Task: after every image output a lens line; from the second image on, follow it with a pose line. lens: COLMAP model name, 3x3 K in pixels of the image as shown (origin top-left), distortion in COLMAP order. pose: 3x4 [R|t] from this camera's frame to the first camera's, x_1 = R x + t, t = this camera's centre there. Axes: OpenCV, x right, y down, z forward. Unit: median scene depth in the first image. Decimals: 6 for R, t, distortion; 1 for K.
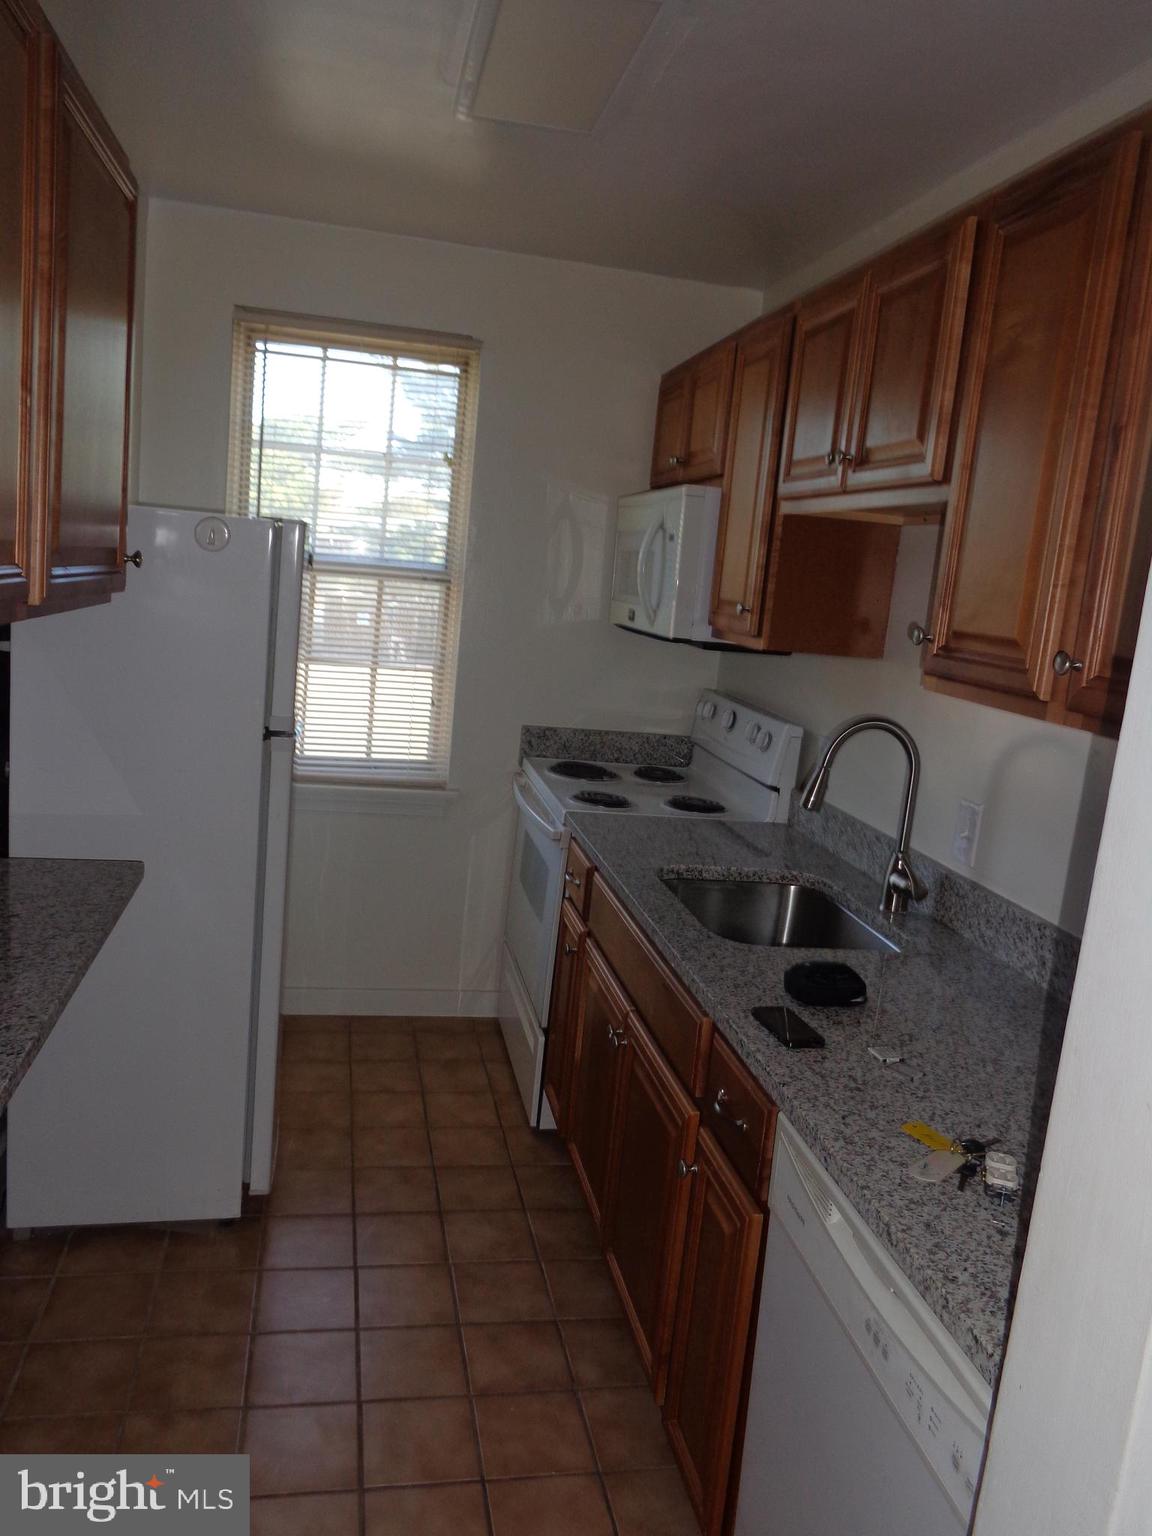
lens RADIAL K [[1139.0, 0, 576.4], [0, 1139.0, 772.6], [0, 0, 1]] dist [-0.009315, 0.002191]
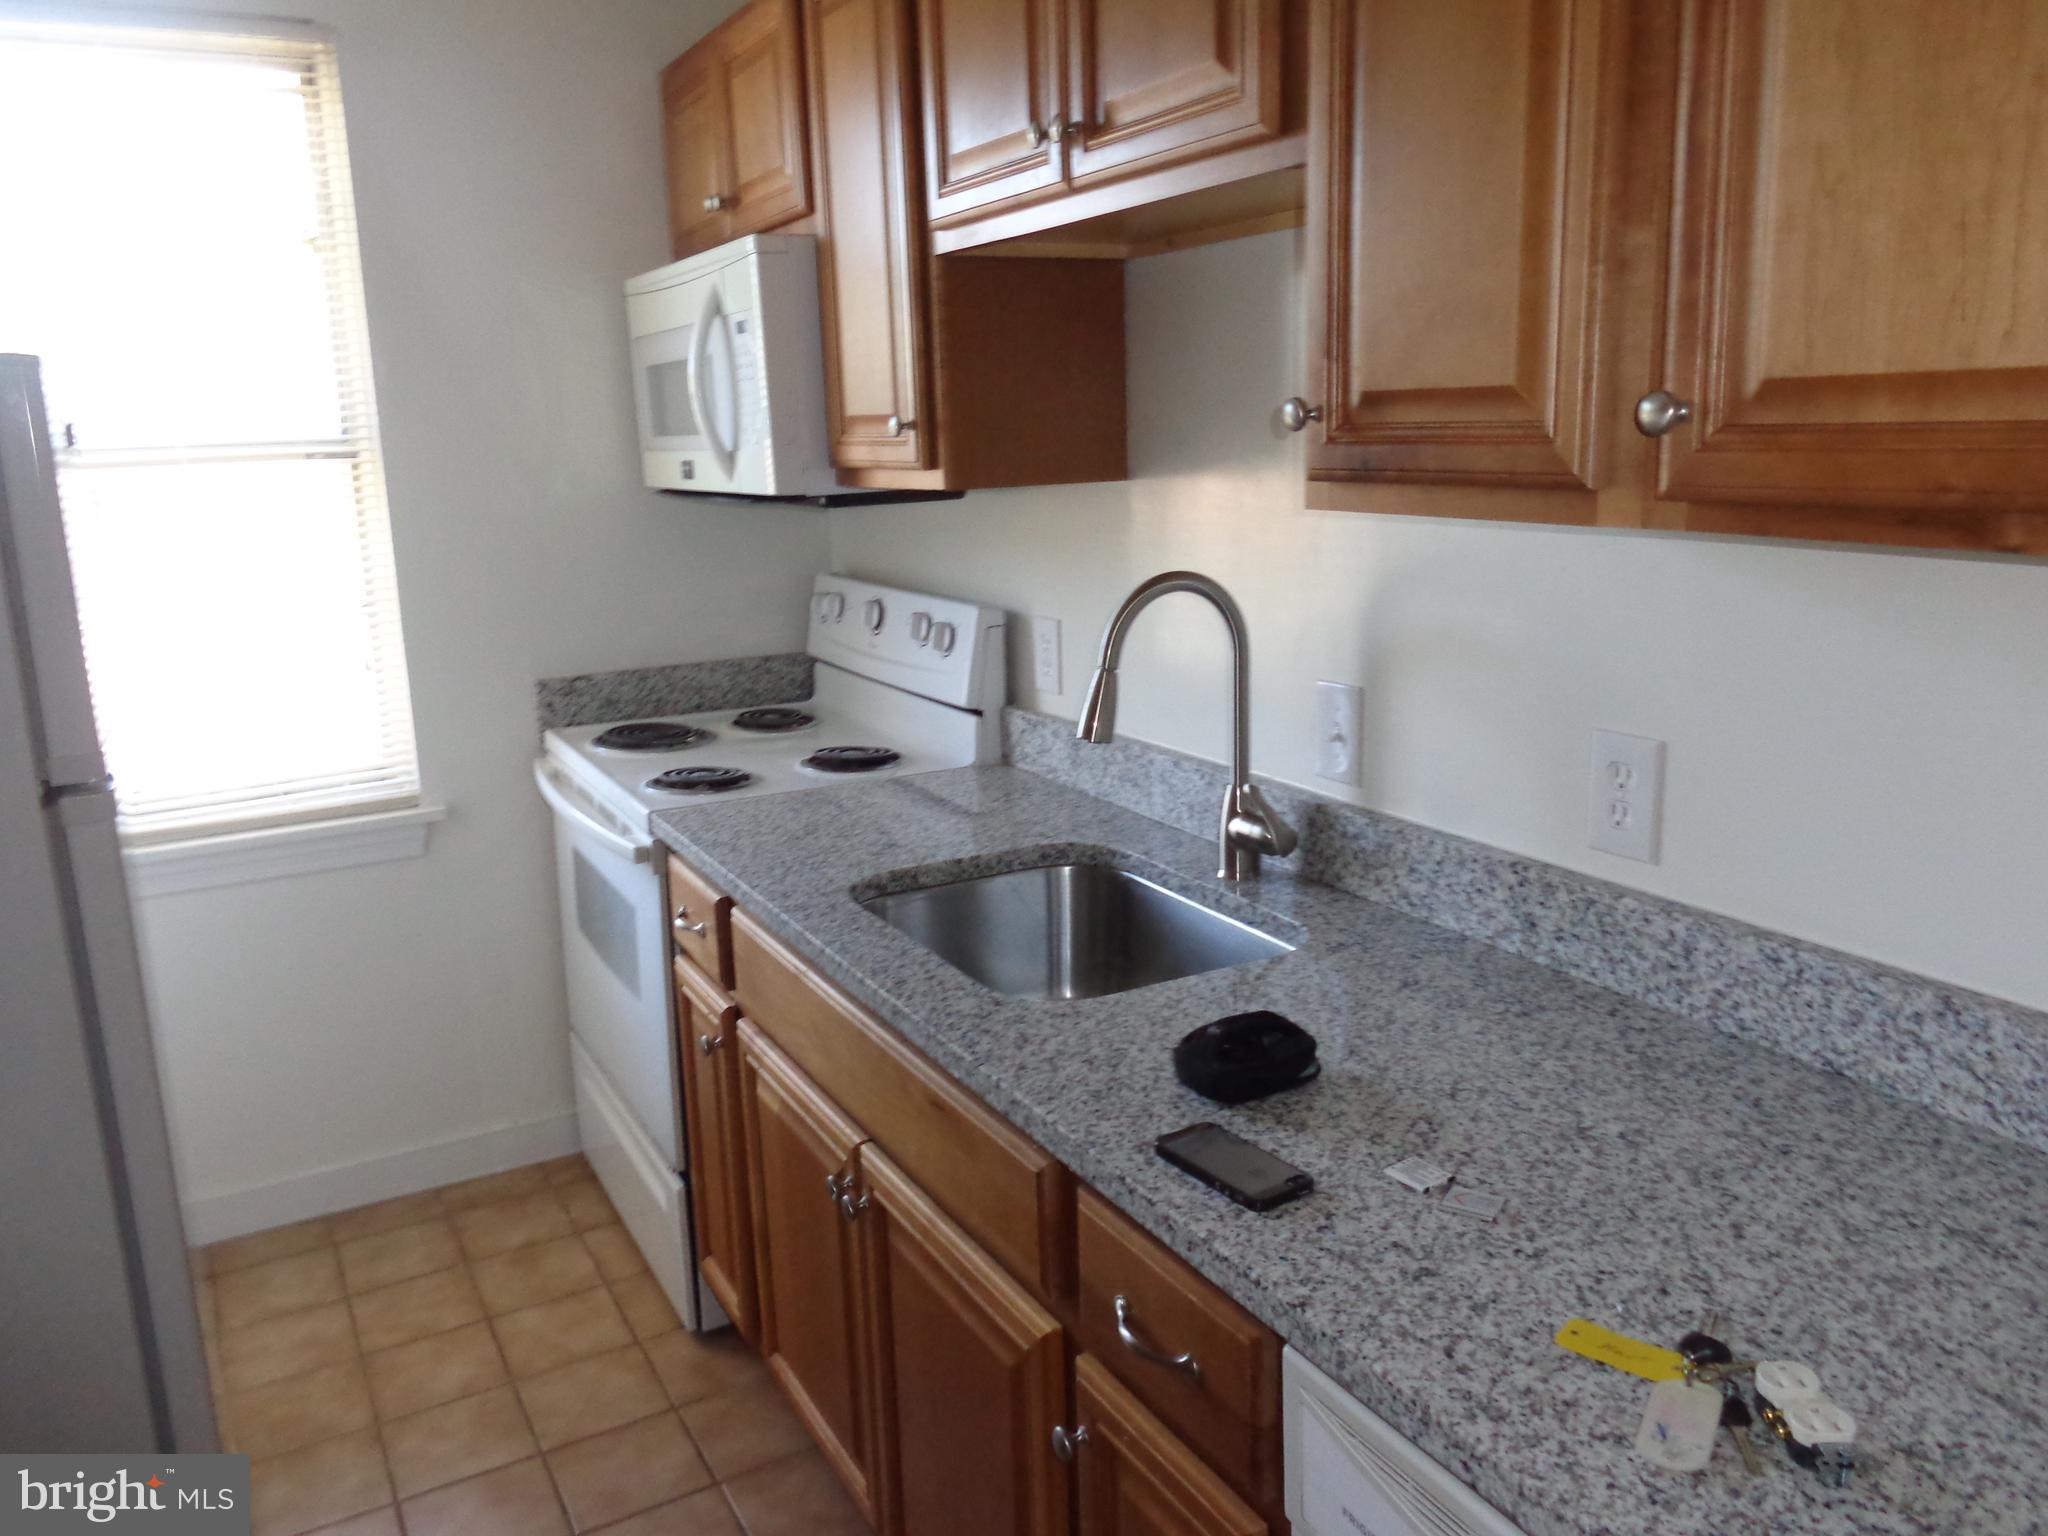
lens RADIAL K [[1518.7, 0, 1013.0], [0, 1518.7, 768.2], [0, 0, 1]] dist [-0.009315, 0.002191]
pose [[0.944590, -0.188333, 0.268851, -0.043459], [0.172426, 0.981618, 0.081827, -0.022871], [-0.279319, -0.030936, 0.959700, 0.216356]]
